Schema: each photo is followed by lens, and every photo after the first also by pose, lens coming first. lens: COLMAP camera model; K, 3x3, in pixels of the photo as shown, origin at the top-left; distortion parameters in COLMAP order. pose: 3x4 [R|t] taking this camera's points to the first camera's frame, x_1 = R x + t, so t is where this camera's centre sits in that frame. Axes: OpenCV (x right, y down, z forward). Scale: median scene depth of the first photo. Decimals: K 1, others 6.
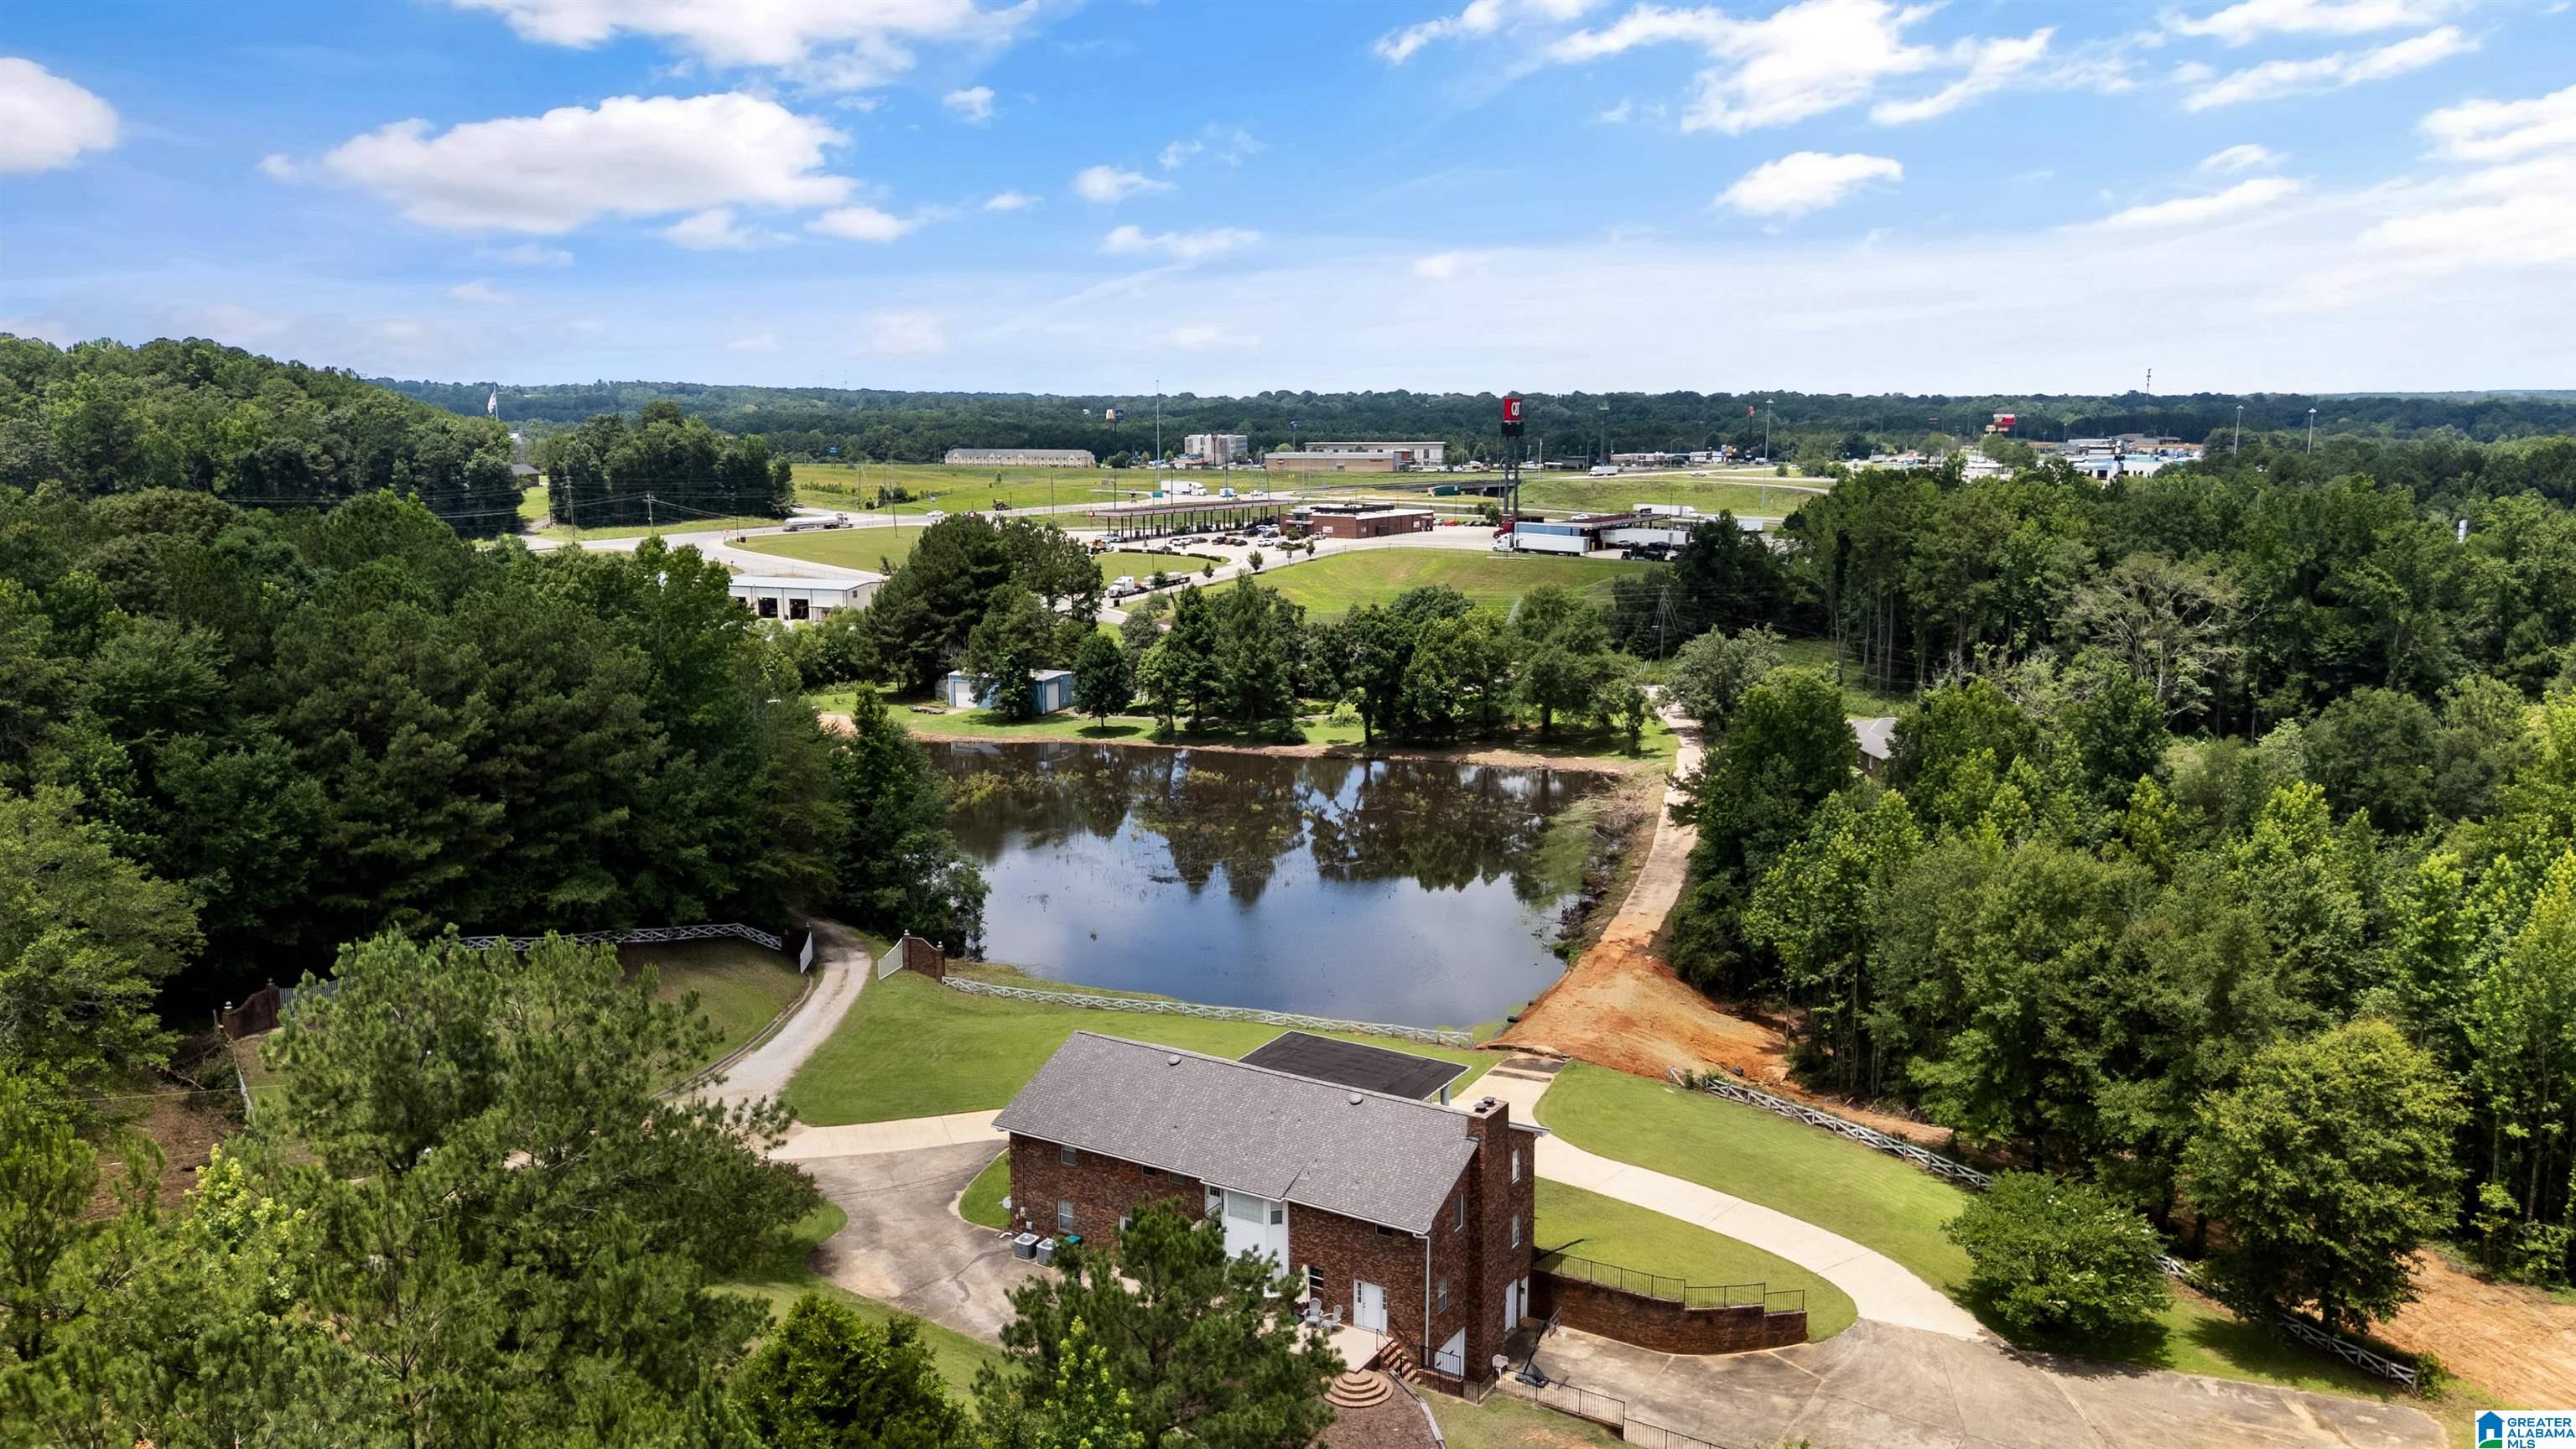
lens RADIAL K [[1878.2, 0, 1316.0], [0, 1878.2, 742.4], [0, 0, 1]] dist [0.095747, -0.138320]
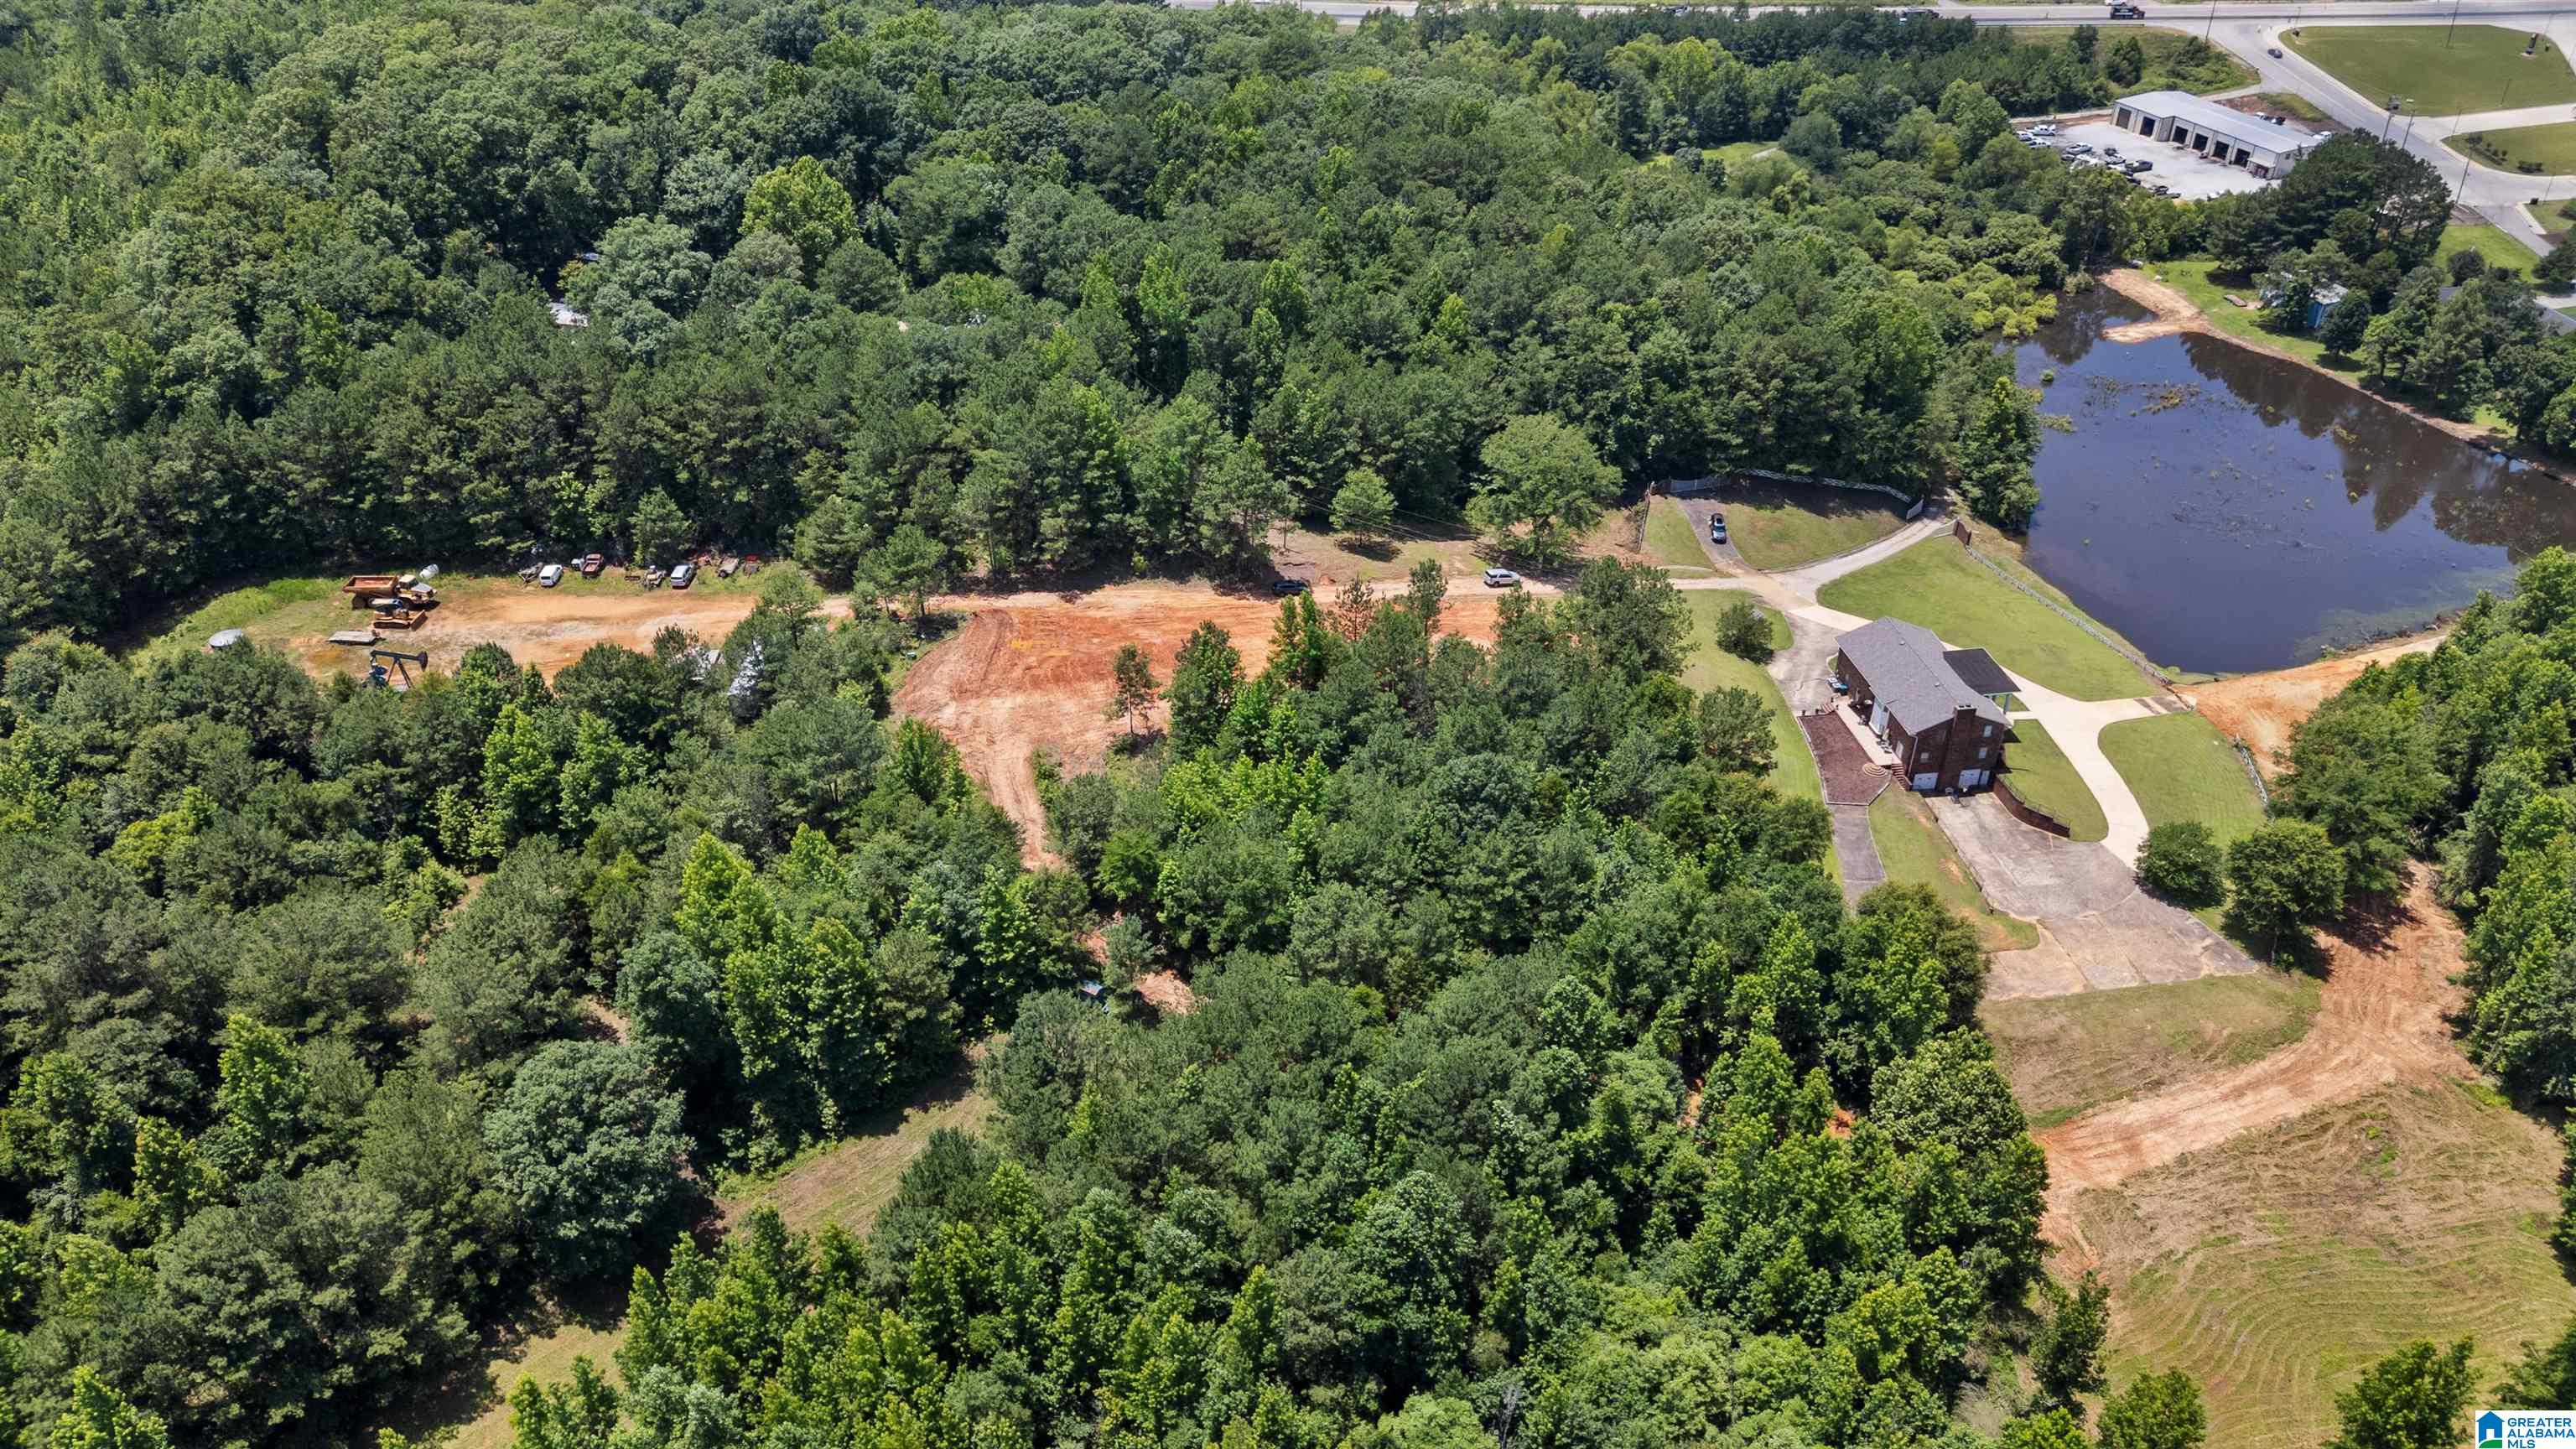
lens RADIAL K [[1878.2, 0, 1316.0], [0, 1878.2, 742.4], [0, 0, 1]] dist [0.095747, -0.138320]
pose [[0.648729, 0.418101, -0.635879, 0.837831], [-0.139582, 0.886758, 0.440656, -0.561874], [0.748110, -0.197109, 0.633624, -0.966050]]
